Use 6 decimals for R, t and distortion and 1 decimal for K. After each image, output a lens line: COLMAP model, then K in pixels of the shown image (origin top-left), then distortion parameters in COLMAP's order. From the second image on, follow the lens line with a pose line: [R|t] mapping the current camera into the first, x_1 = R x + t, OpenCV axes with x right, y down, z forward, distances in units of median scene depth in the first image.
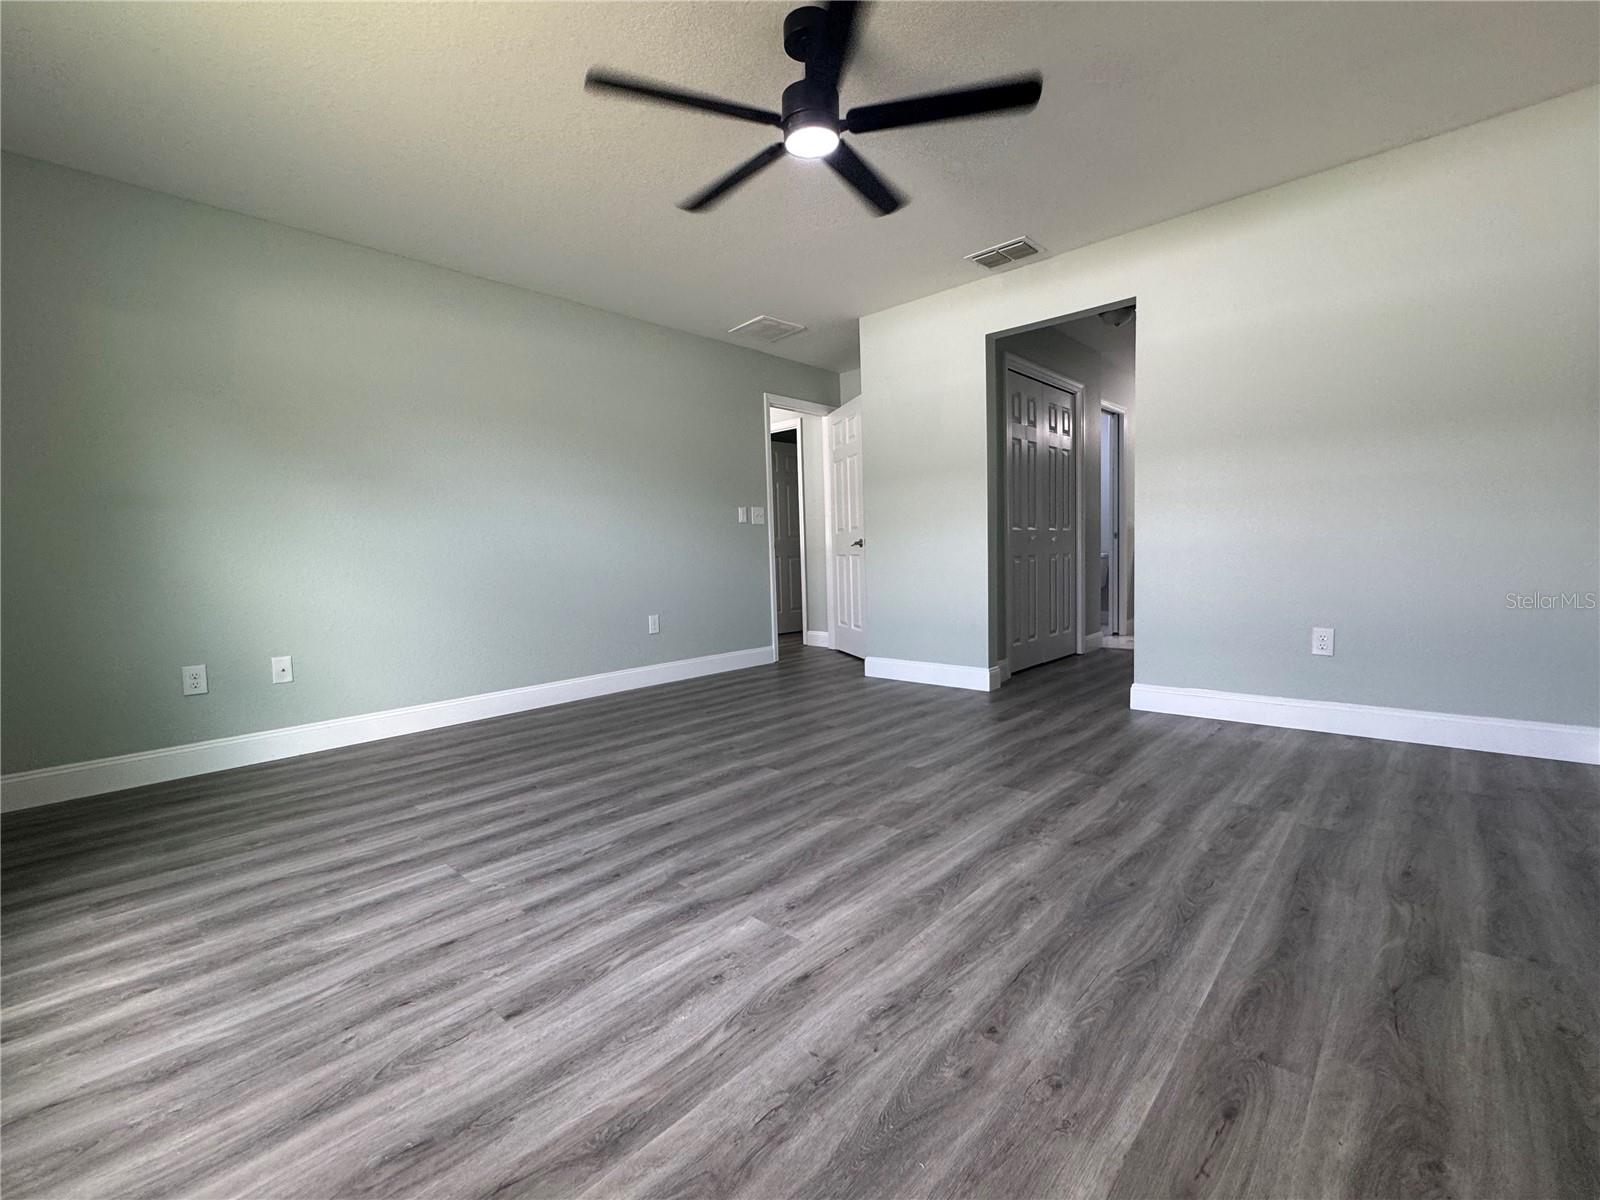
lens RADIAL K [[692.4, 0, 797.9], [0, 692.4, 604.2], [0, 0, 1]] dist [-0.001449, 0.000154]
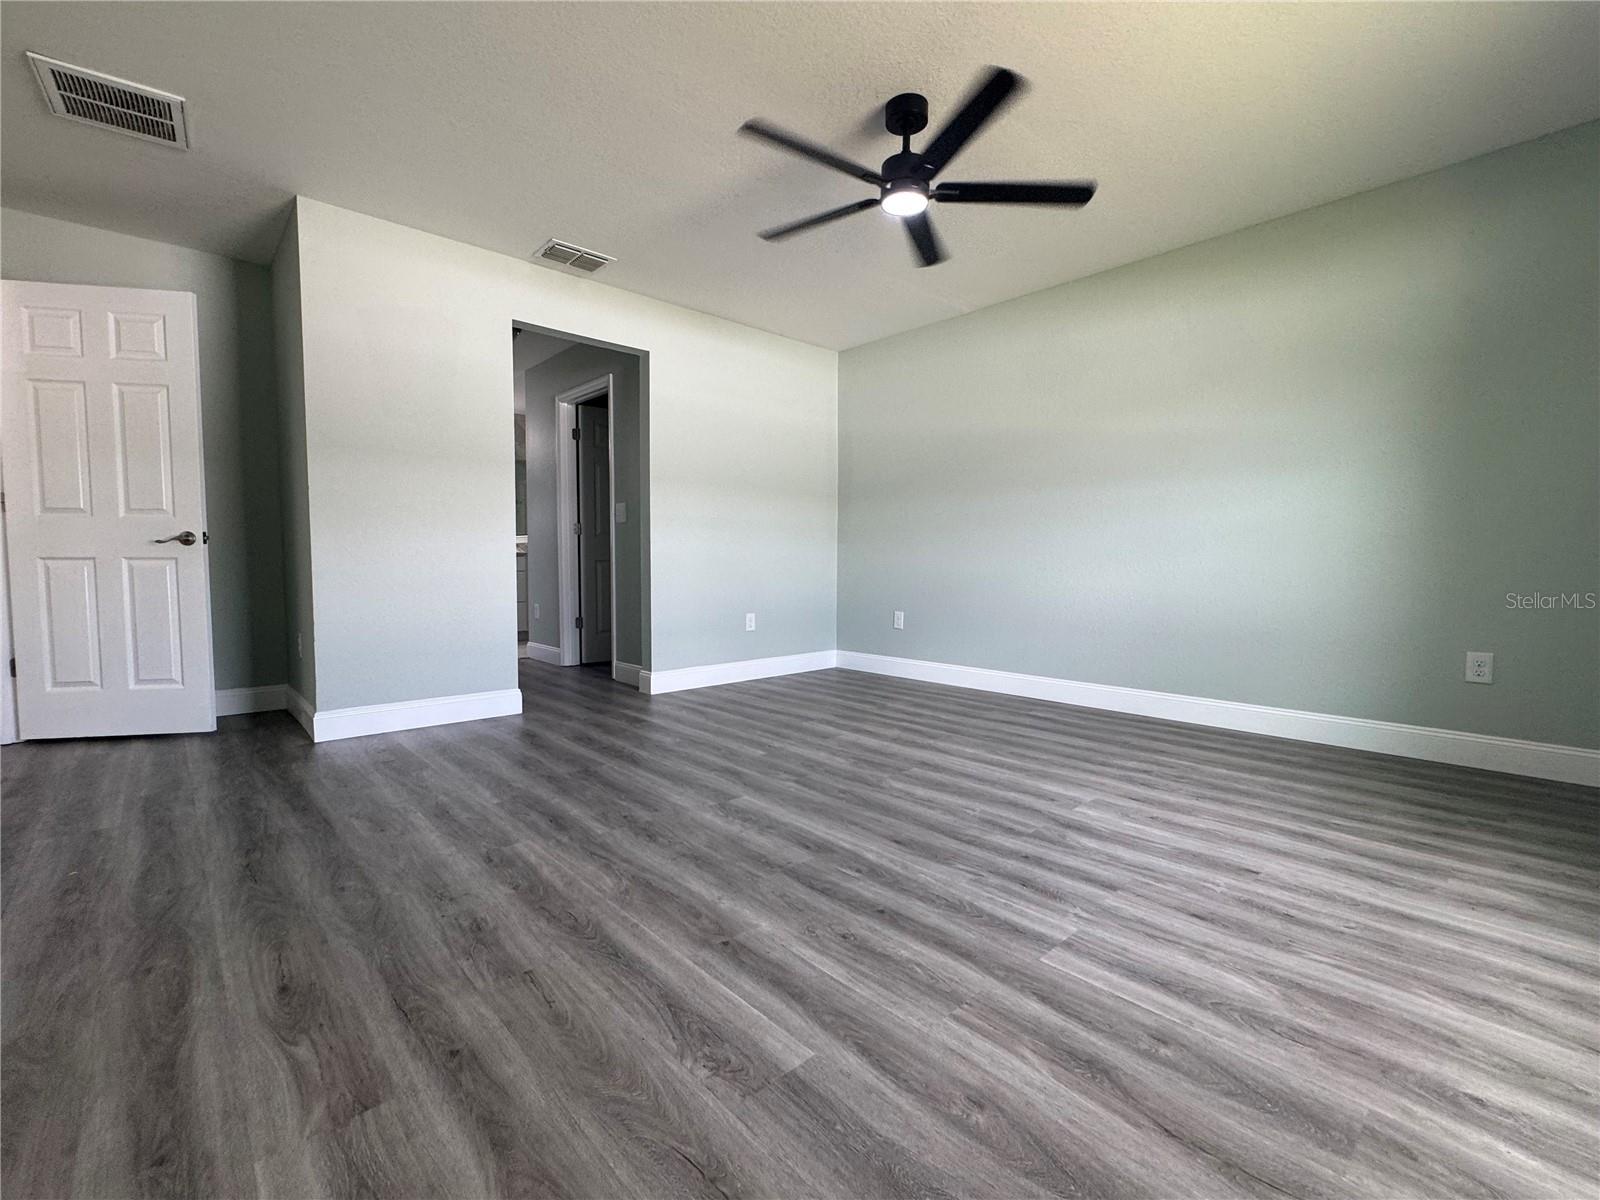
lens RADIAL K [[692.4, 0, 797.9], [0, 692.4, 604.2], [0, 0, 1]] dist [-0.001449, 0.000154]
pose [[0.085099, -0.029448, 0.995937, -1.292714], [0.069483, 0.997305, 0.023552, -0.027576], [-0.993947, 0.067196, 0.086916, 1.217141]]
